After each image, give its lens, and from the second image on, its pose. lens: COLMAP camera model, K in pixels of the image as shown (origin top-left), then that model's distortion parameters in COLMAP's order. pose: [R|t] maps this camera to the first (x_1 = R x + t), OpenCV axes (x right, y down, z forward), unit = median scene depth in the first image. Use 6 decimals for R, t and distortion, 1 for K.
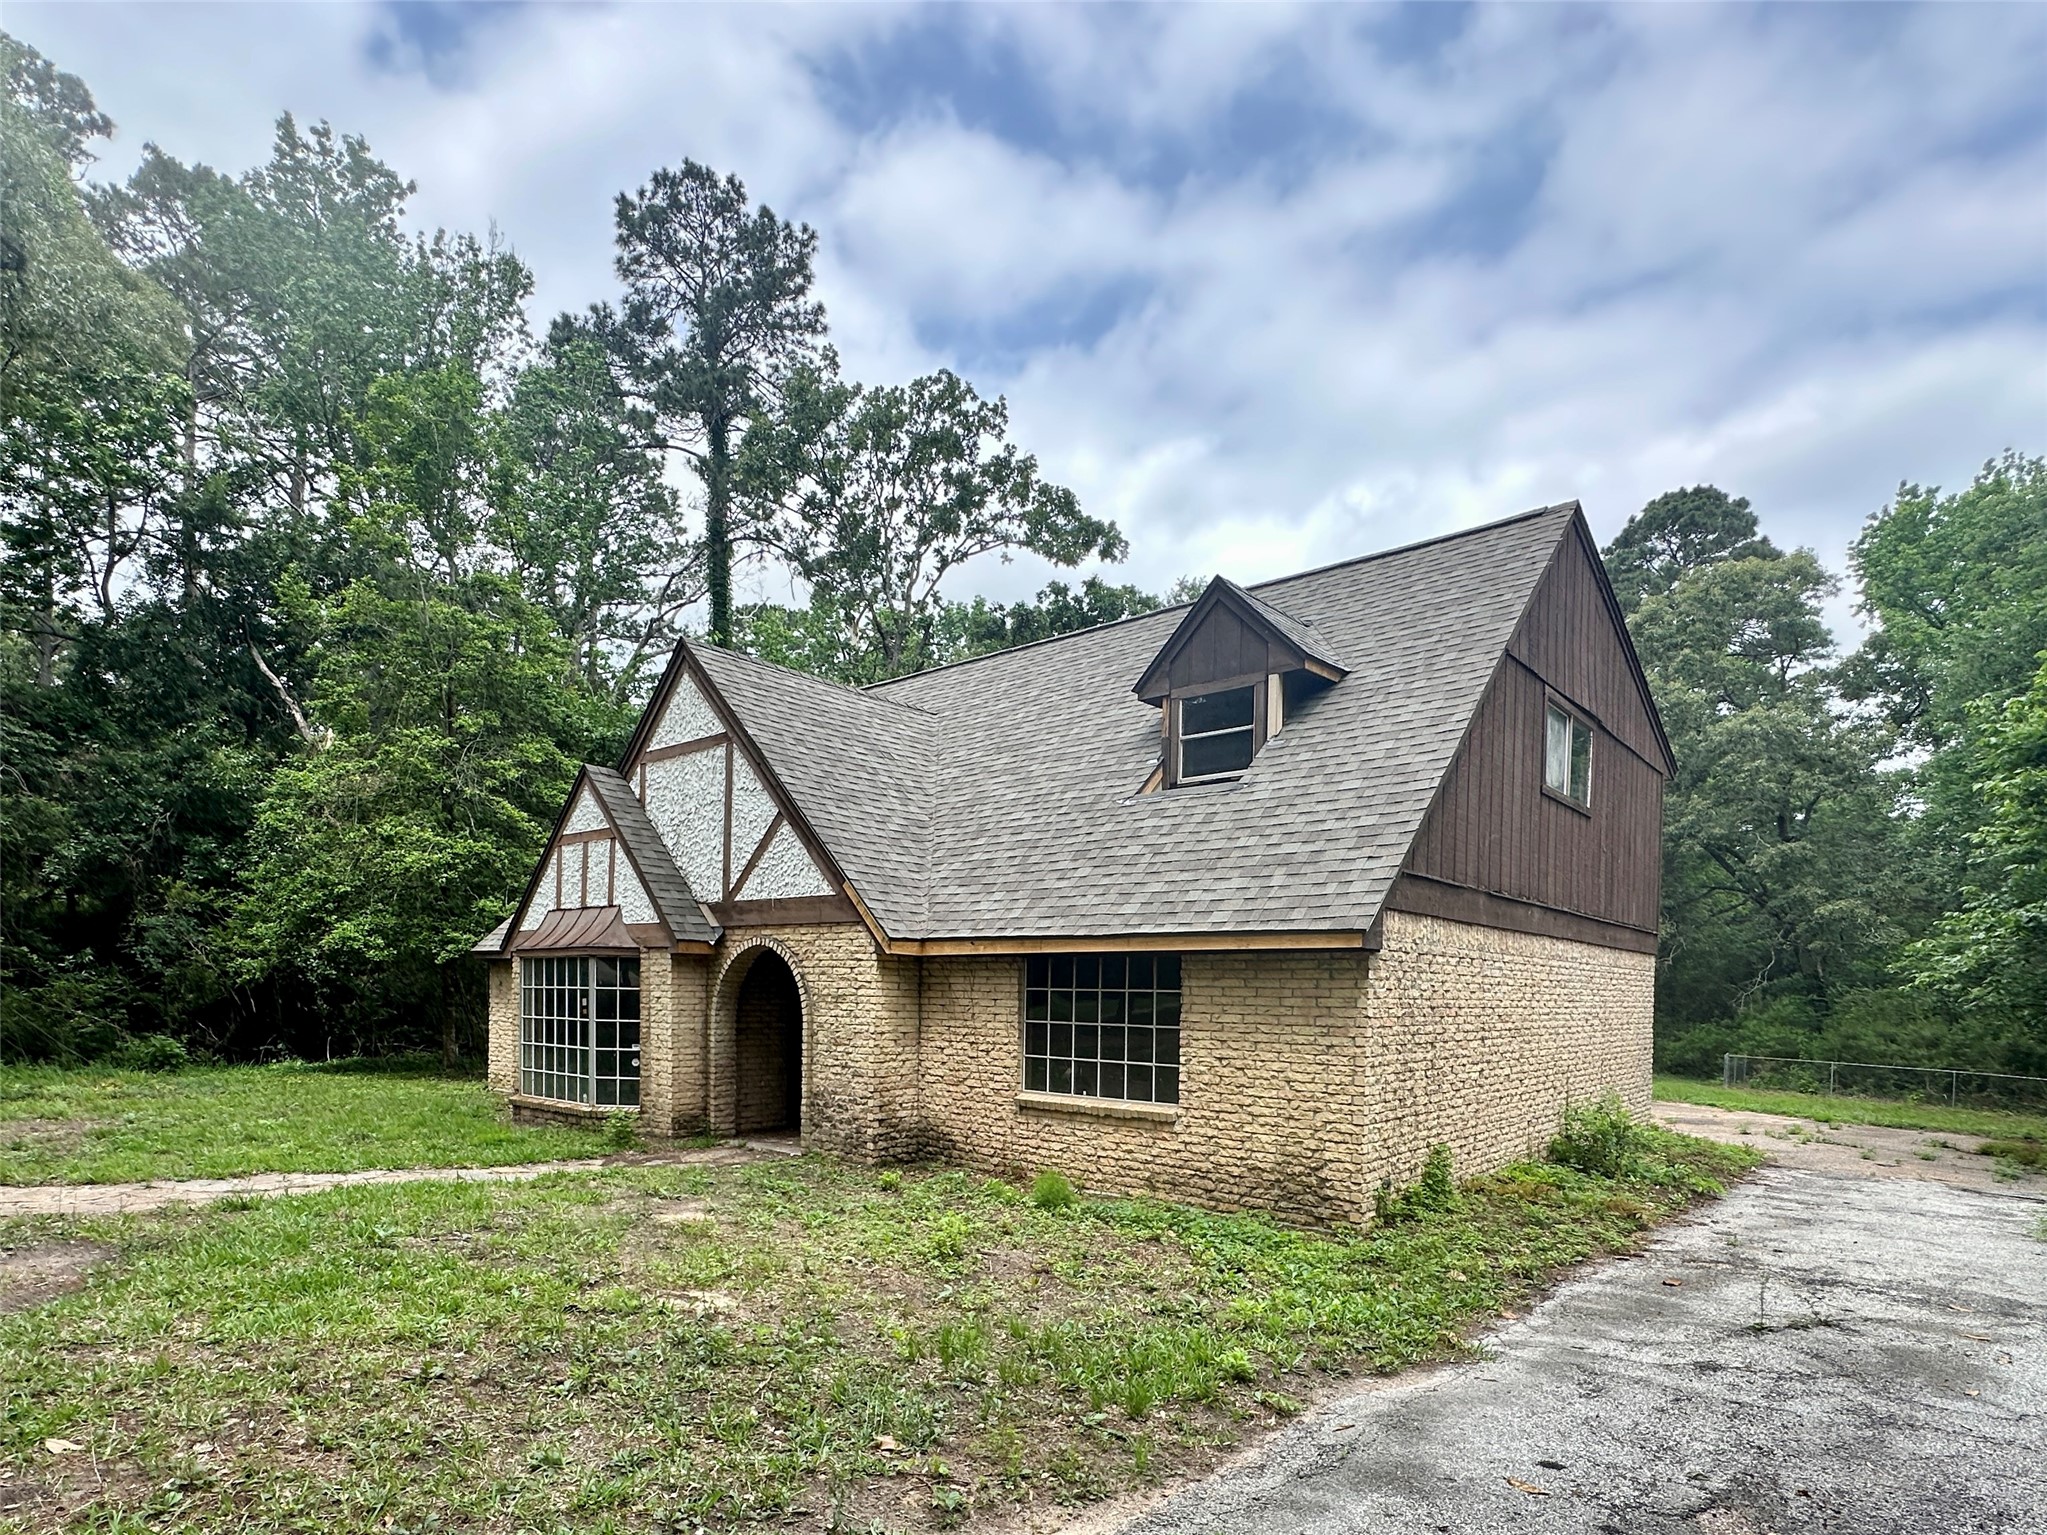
lens RADIAL K [[1085.1, 0, 1018.6], [0, 1085.1, 1008.6], [0, 0, 1]] dist [-0.001047, 0.000106]
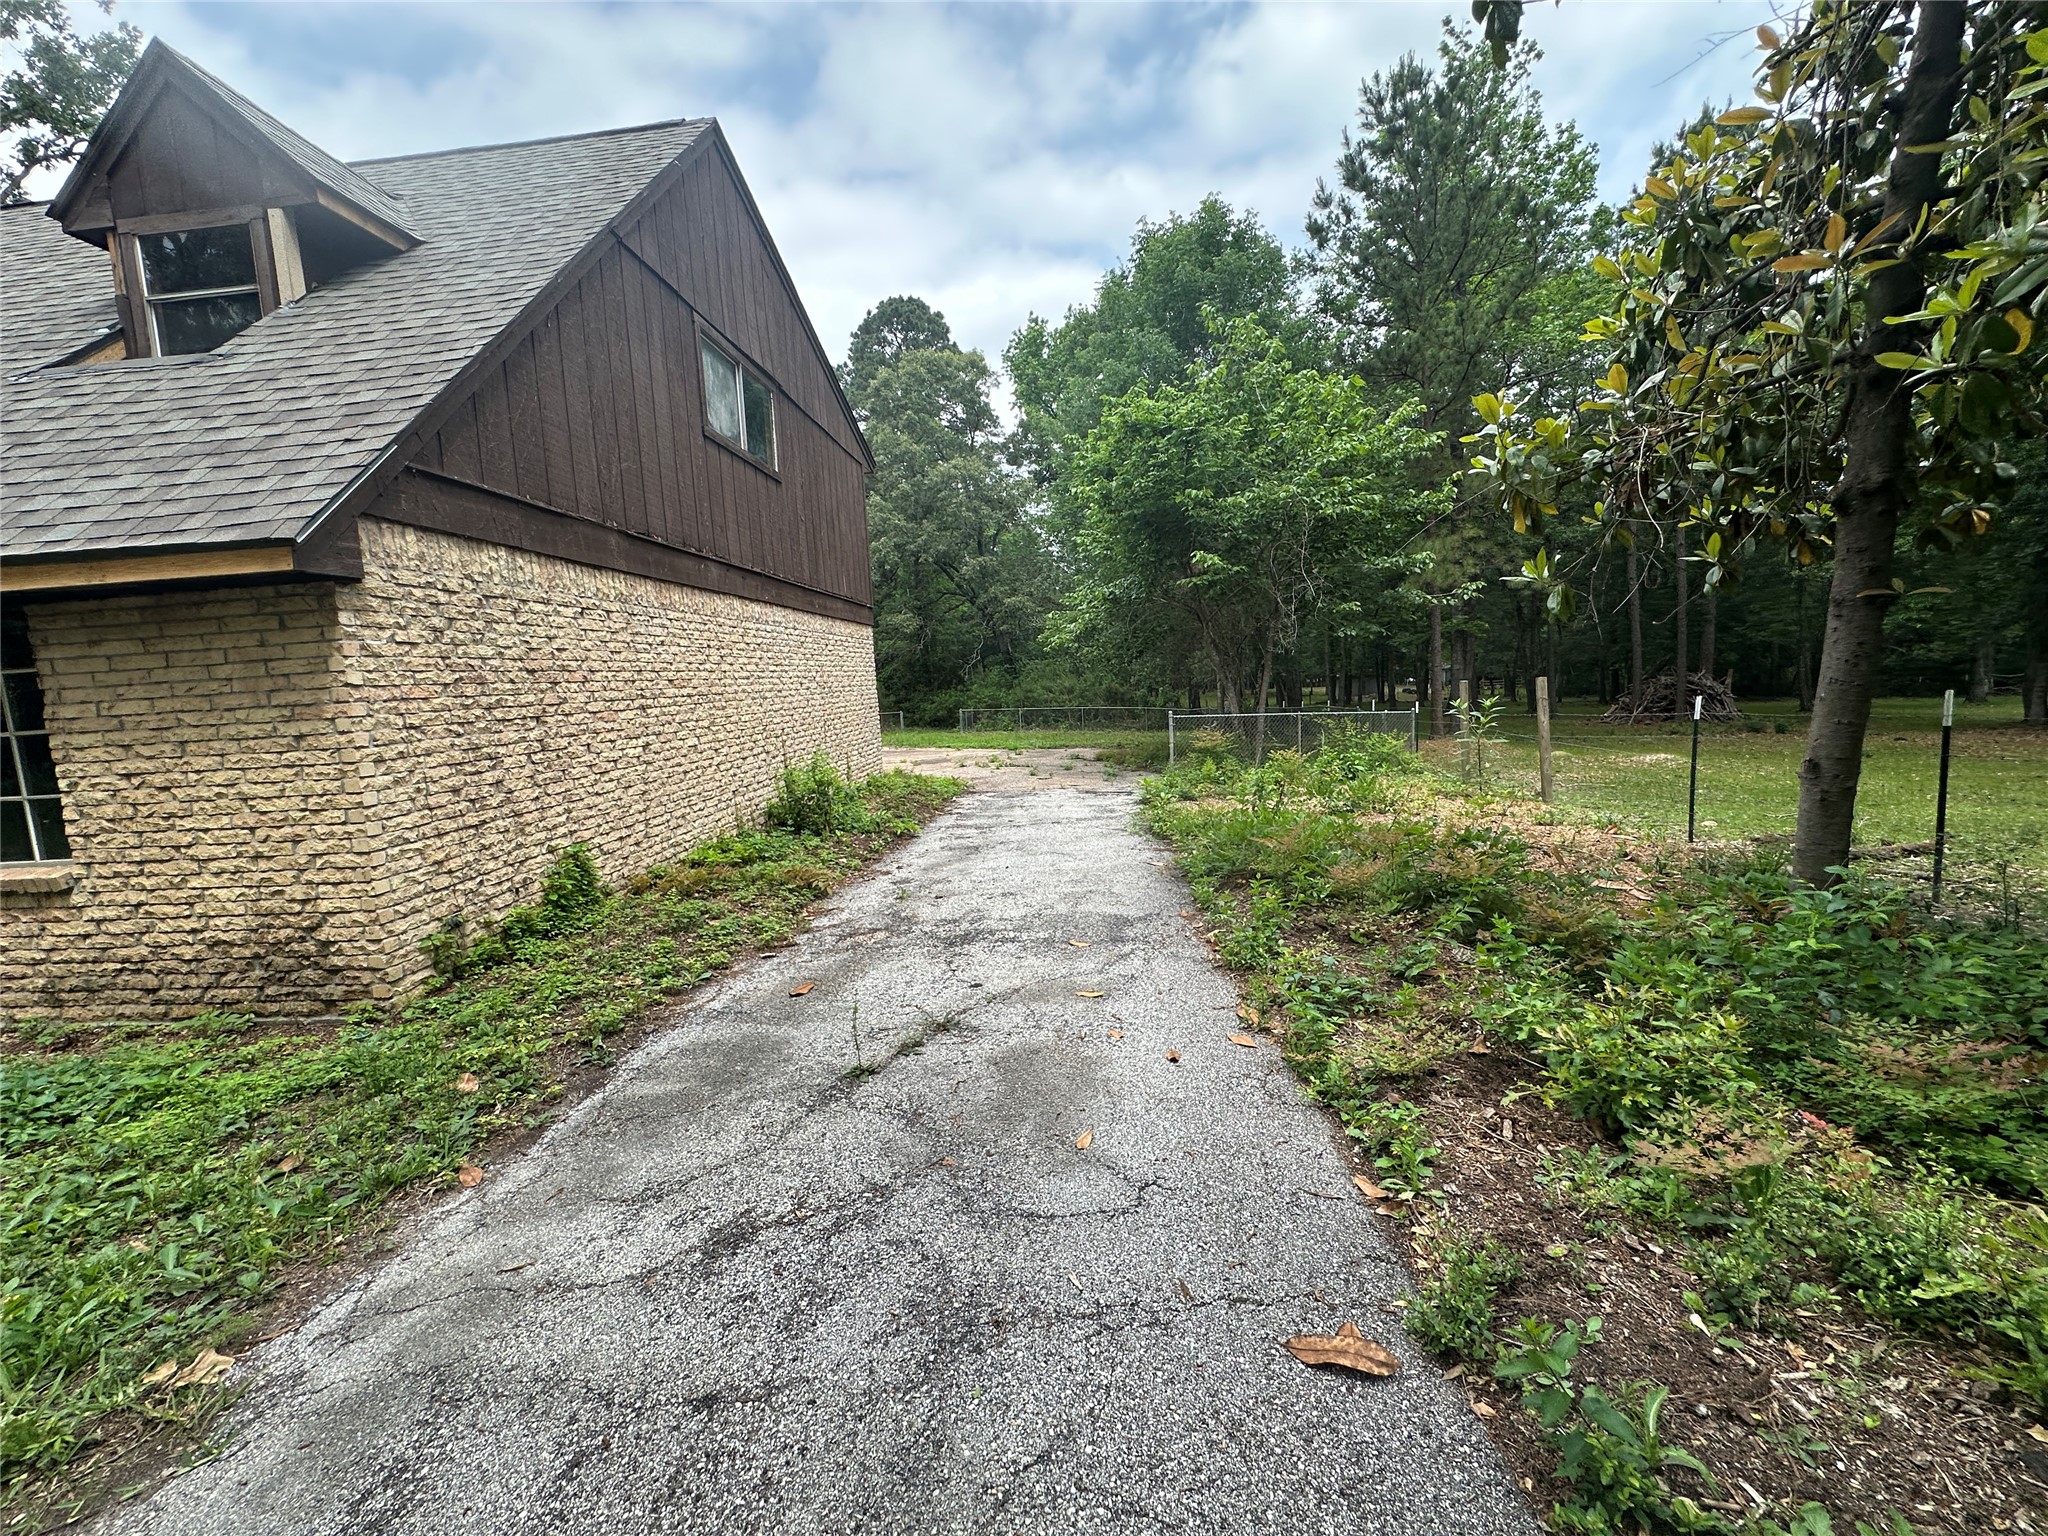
lens RADIAL K [[826.5, 0, 1024.0], [0, 826.5, 768.0], [0, 0, 1]] dist [-0.003426, -0.000518]
pose [[0.799046, -0.128406, 0.587399, 0.260762], [0.079575, 0.990921, 0.108368, 0.026386], [-0.595981, -0.039849, 0.802009, 0.278985]]
